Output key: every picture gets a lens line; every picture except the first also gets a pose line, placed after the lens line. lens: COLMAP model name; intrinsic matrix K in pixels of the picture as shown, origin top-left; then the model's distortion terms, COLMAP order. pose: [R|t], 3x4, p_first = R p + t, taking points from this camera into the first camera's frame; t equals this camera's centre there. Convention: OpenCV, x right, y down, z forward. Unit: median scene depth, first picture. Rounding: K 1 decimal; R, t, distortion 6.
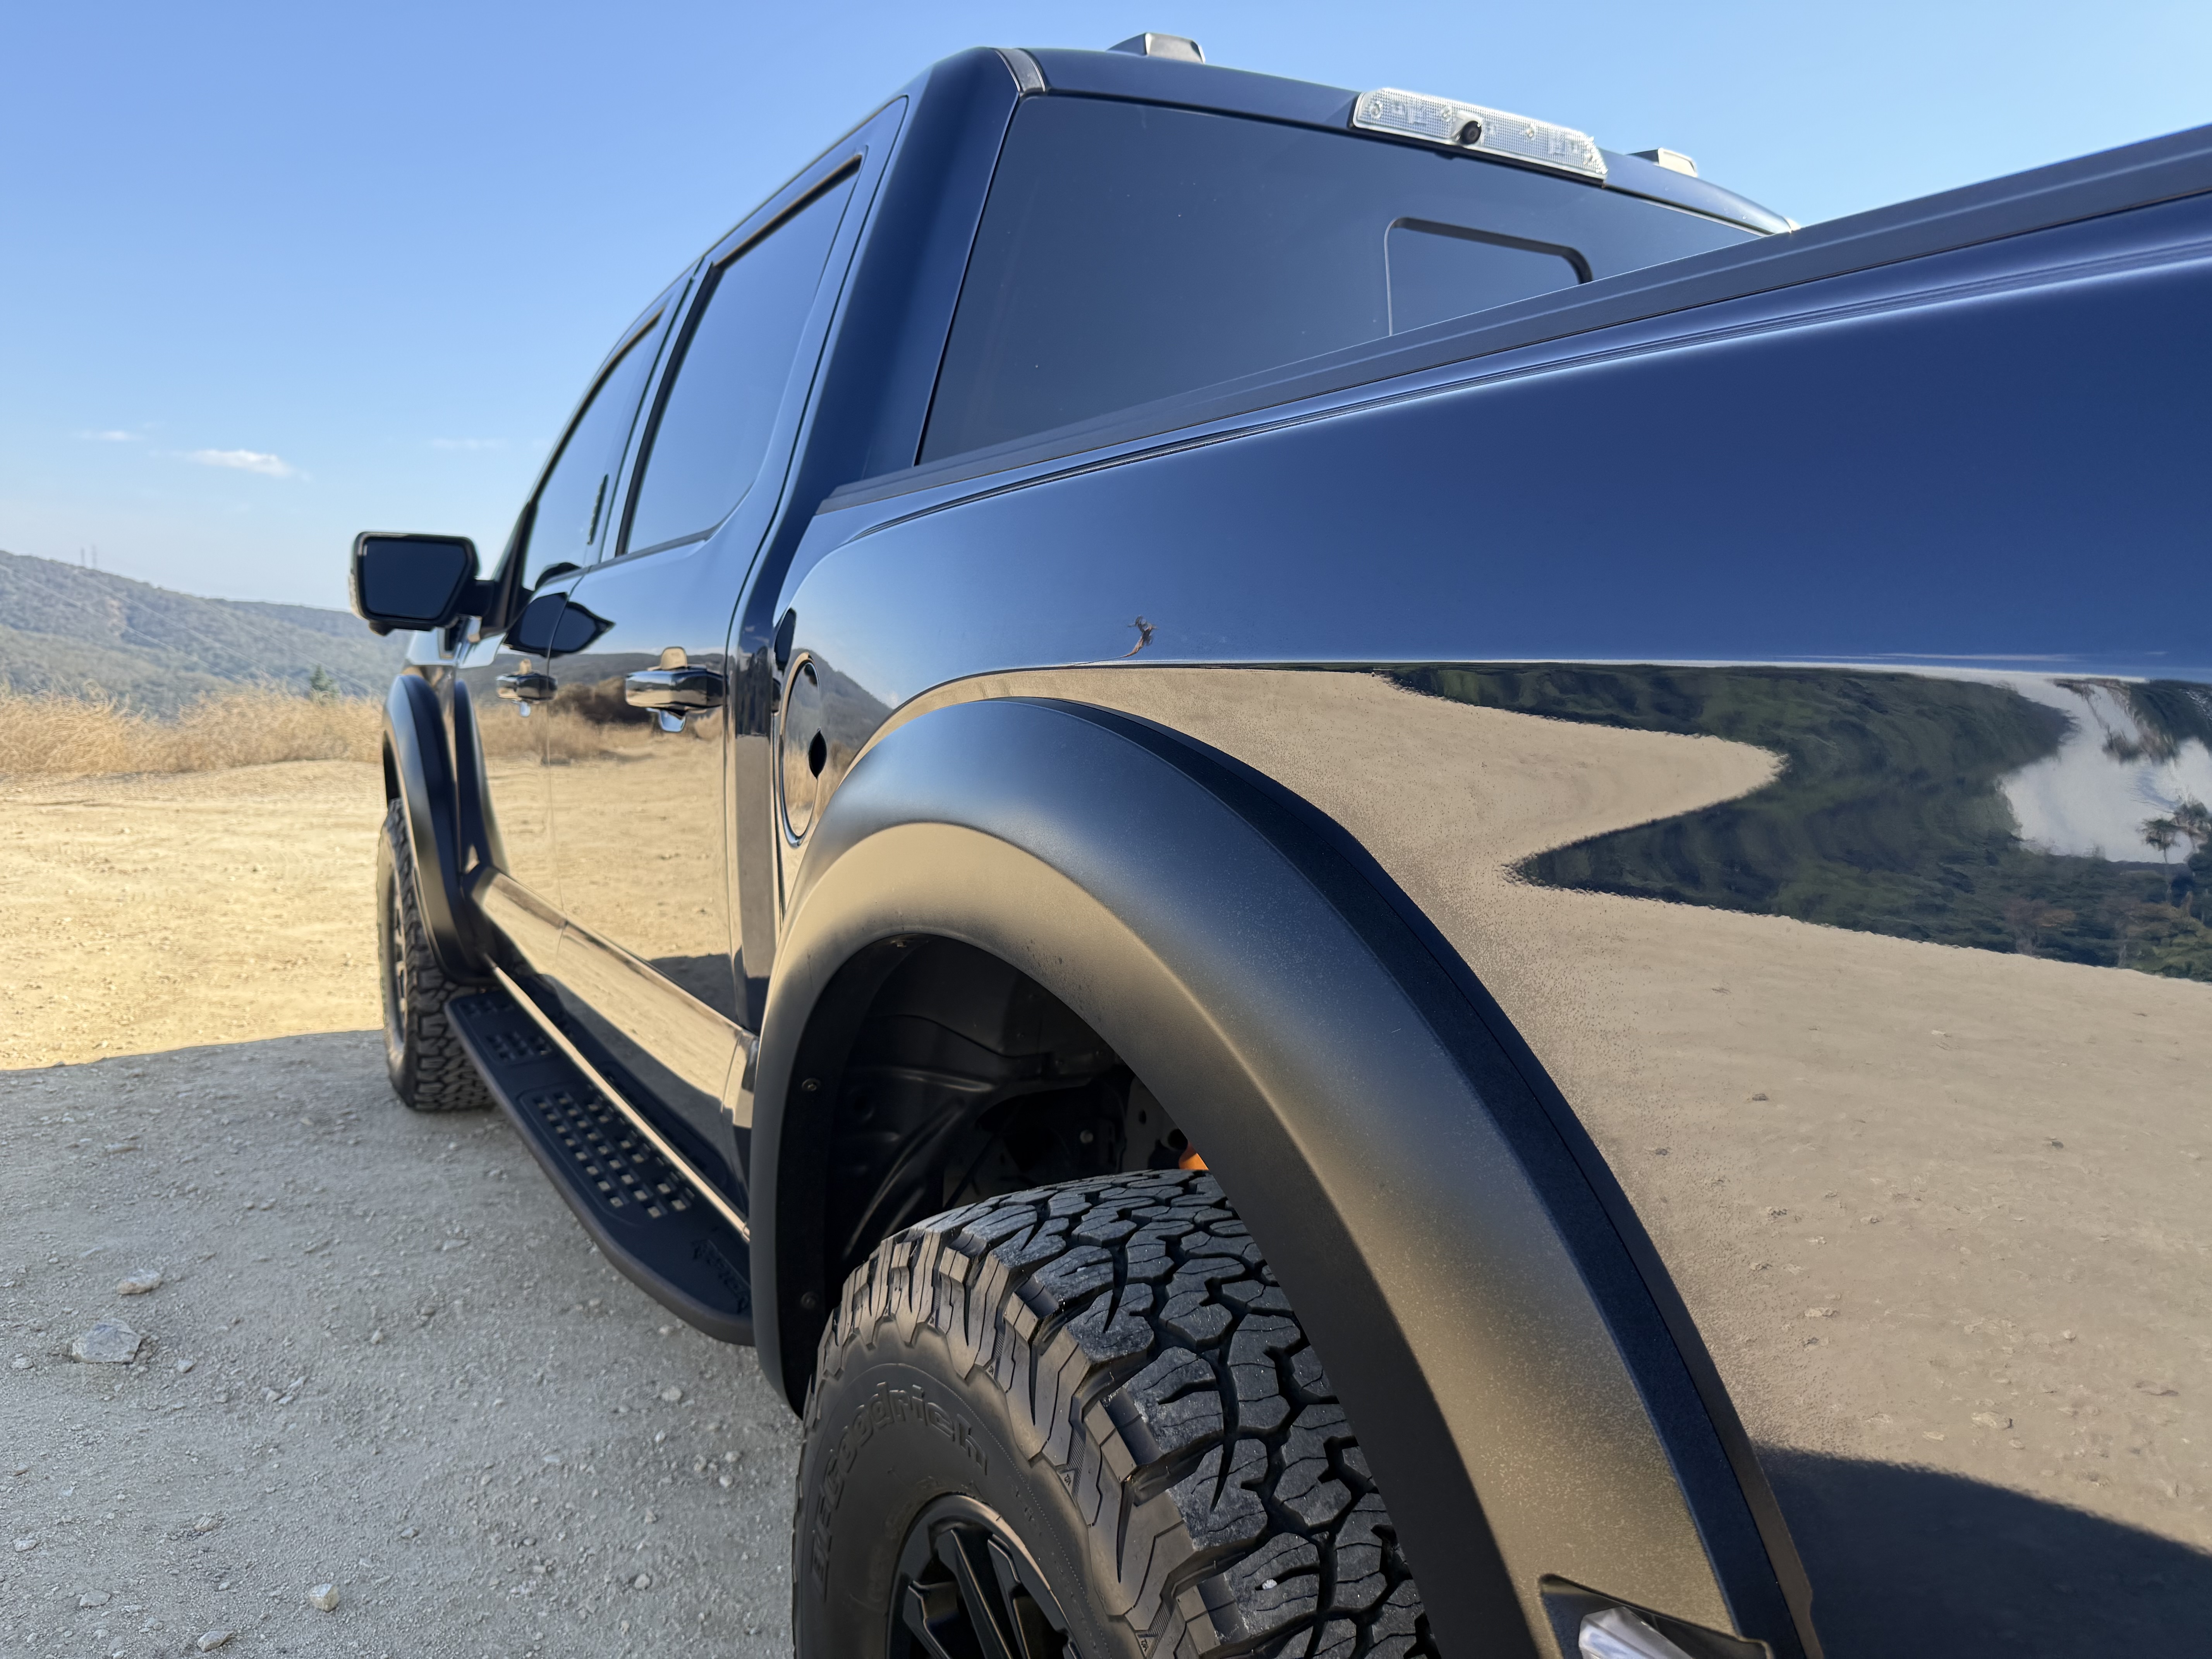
lens RADIAL K [[1513.6, 0, 1185.1], [0, 1513.6, 951.1], [0, 0, 1]] dist [-0.021798, 0.000684]
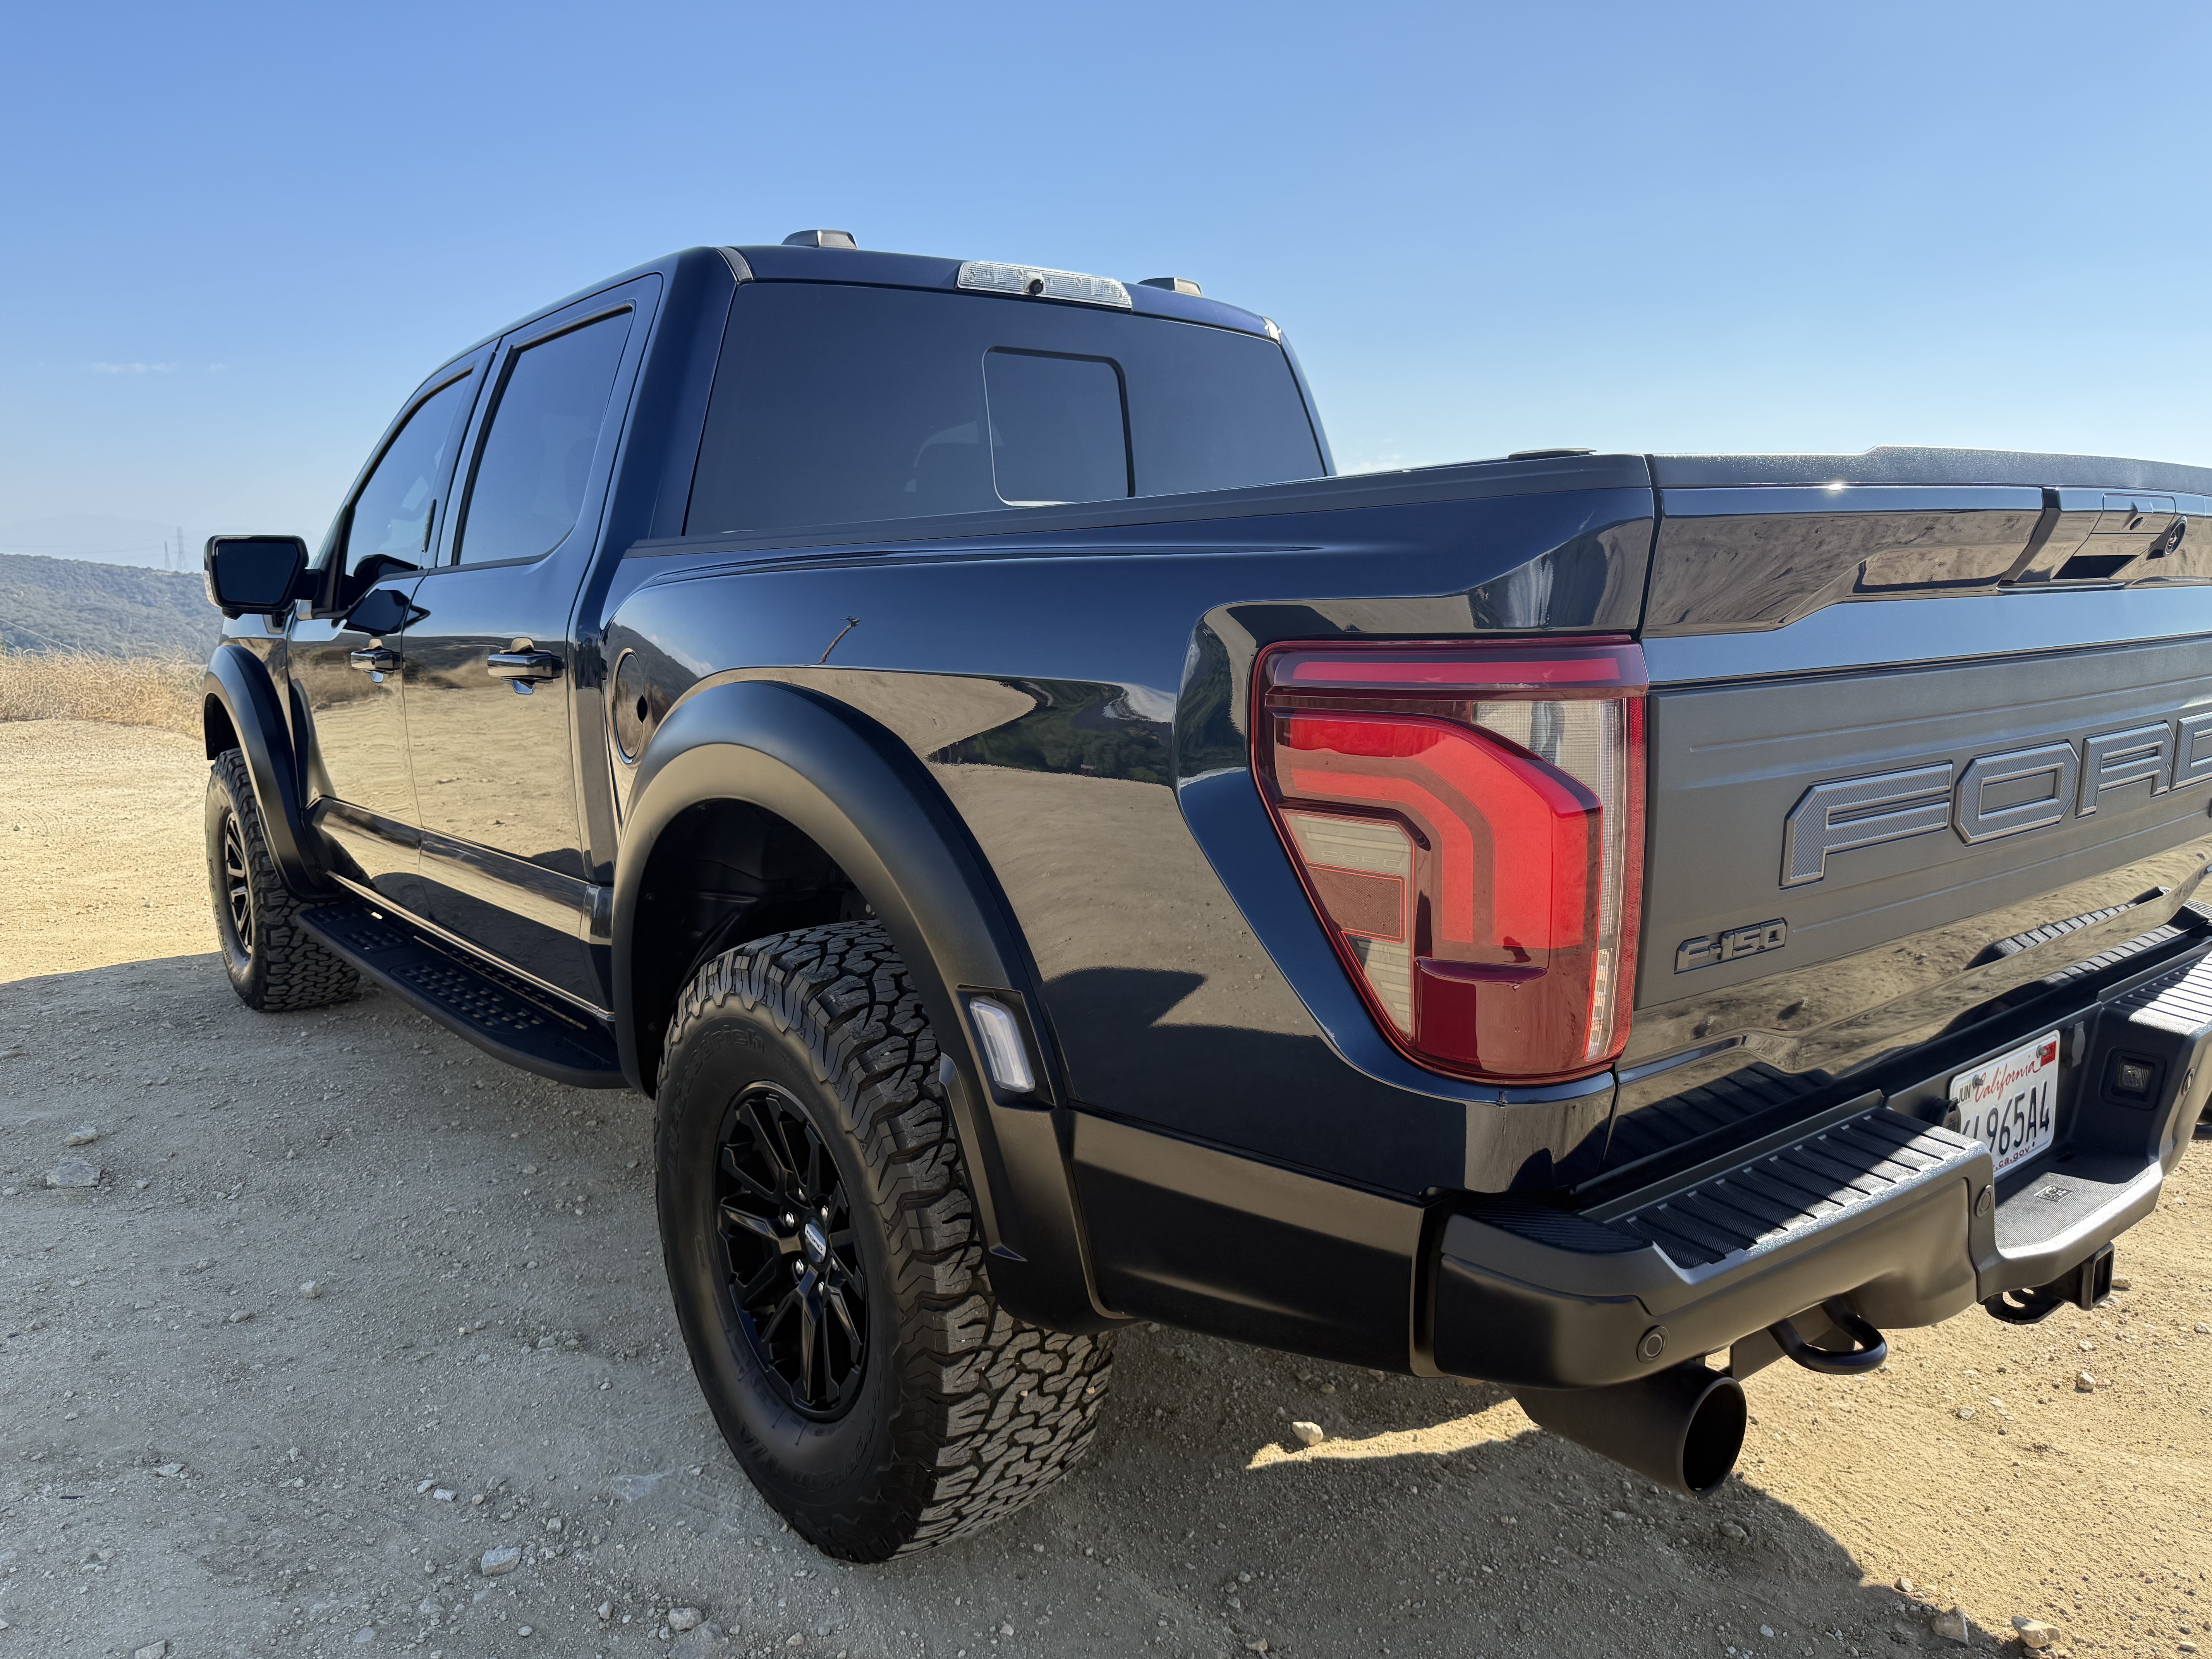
lens RADIAL K [[1577.7, 0, 1100.7], [0, 1577.7, 845.0], [0, 0, 1]] dist [0.004400, -0.008496]
pose [[0.993990, -0.052028, 0.096322, 0.065041], [0.053868, 0.998410, -0.016600, 0.058628], [-0.095305, 0.021689, 0.995212, -0.584047]]
